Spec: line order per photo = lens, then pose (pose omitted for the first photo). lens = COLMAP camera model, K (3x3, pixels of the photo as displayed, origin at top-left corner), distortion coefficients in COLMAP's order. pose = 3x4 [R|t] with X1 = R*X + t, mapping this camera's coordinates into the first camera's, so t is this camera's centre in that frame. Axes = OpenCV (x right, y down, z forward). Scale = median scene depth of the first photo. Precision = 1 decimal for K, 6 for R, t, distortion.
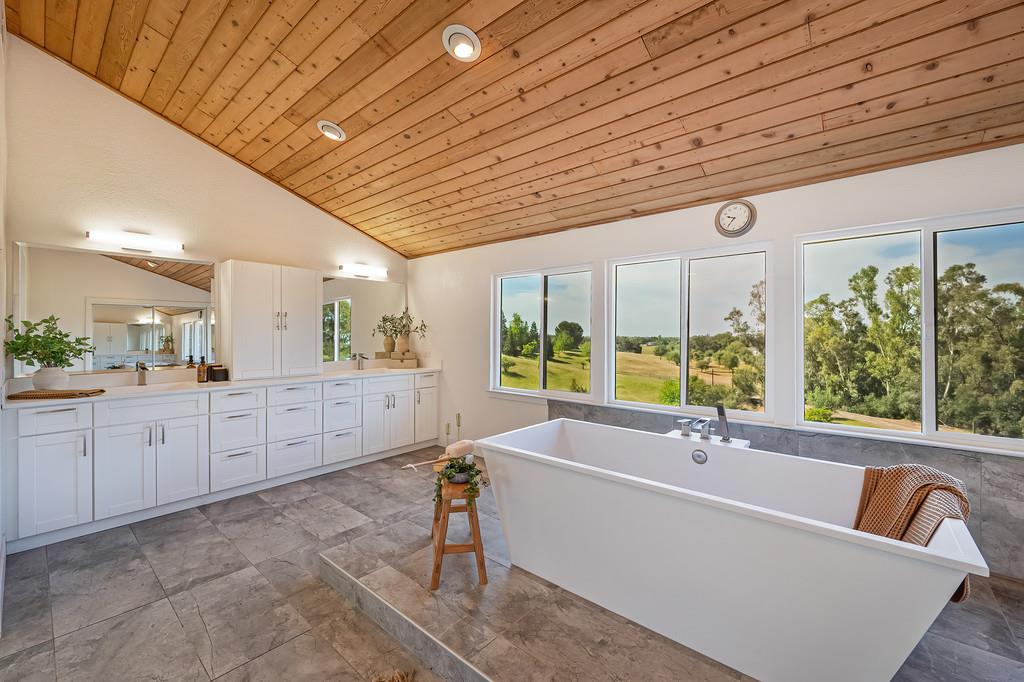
lens RADIAL K [[414.0, 0, 516.4], [0, 414.0, 336.3], [0, 0, 1]] dist [-0.001276, 0.000183]
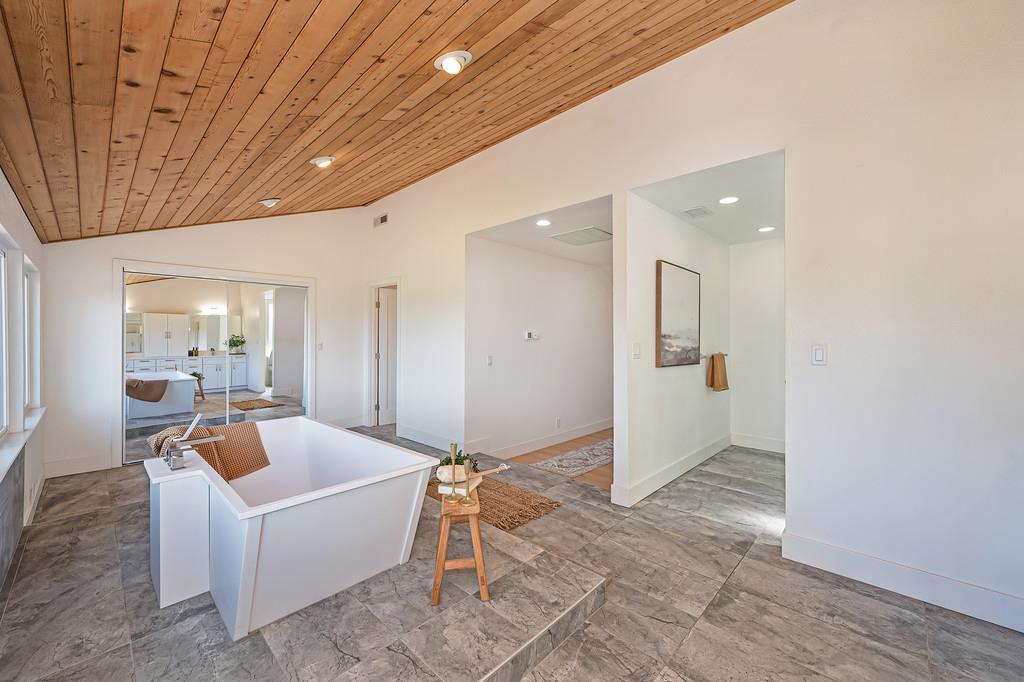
lens RADIAL K [[407.7, 0, 509.0], [0, 407.7, 336.8], [0, 0, 1]] dist [-0.003314, 0.000128]
pose [[-0.997496, 0.004331, 0.070595, -0.226845], [0.004256, 0.999990, -0.001206, -0.012995], [-0.070599, -0.000903, -0.997504, 1.336070]]
